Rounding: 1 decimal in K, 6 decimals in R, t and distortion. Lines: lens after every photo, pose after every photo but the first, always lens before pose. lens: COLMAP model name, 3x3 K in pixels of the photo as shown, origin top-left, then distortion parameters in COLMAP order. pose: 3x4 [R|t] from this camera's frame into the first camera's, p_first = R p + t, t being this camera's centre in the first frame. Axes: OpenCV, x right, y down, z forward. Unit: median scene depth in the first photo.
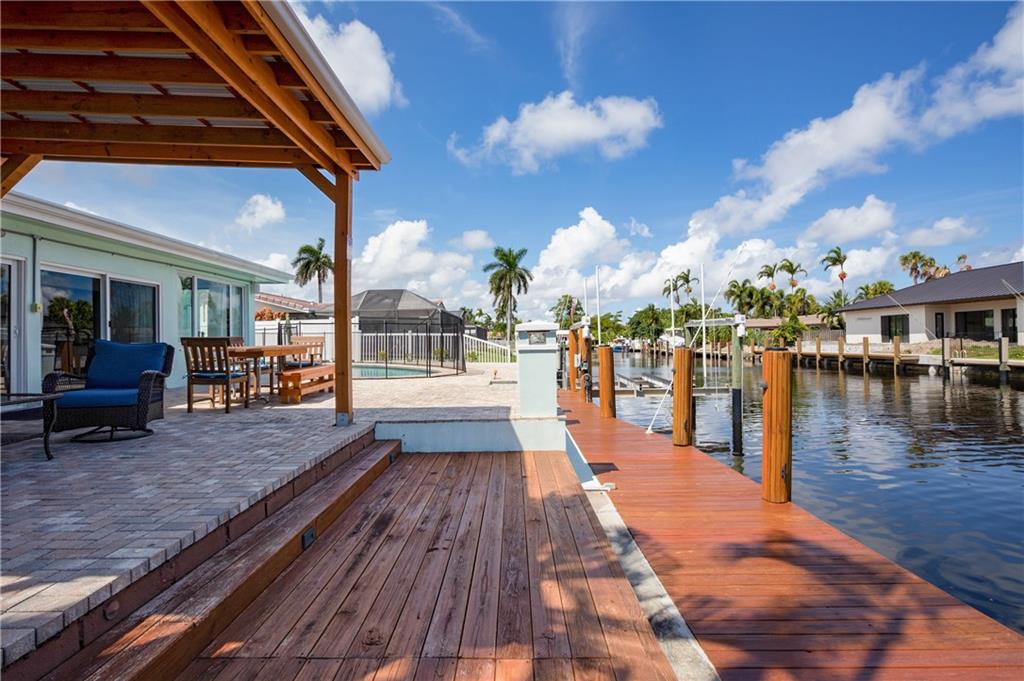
lens RADIAL K [[511.5, 0, 515.2], [0, 511.5, 335.9], [0, 0, 1]] dist [-0.000658, 0.000682]
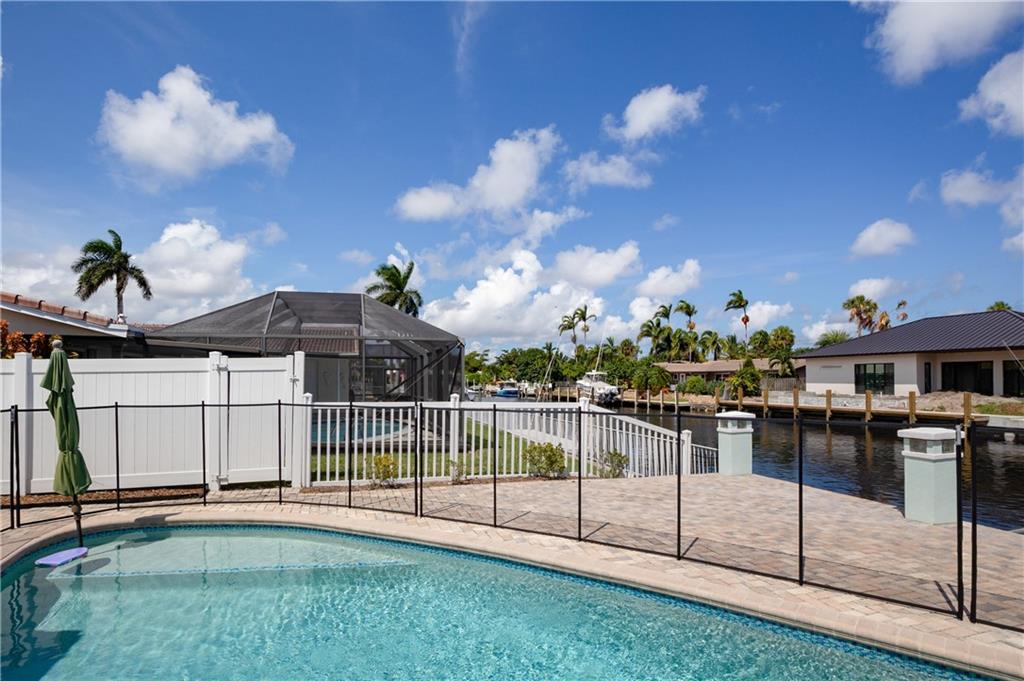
lens RADIAL K [[534.2, 0, 505.5], [0, 534.2, 379.6], [0, 0, 1]] dist [-0.029361, 0.000285]
pose [[0.960456, 0.010139, 0.278246, -0.086914], [-0.012758, 0.999890, 0.007605, -0.007647], [-0.278138, -0.010854, 0.960480, 0.196772]]
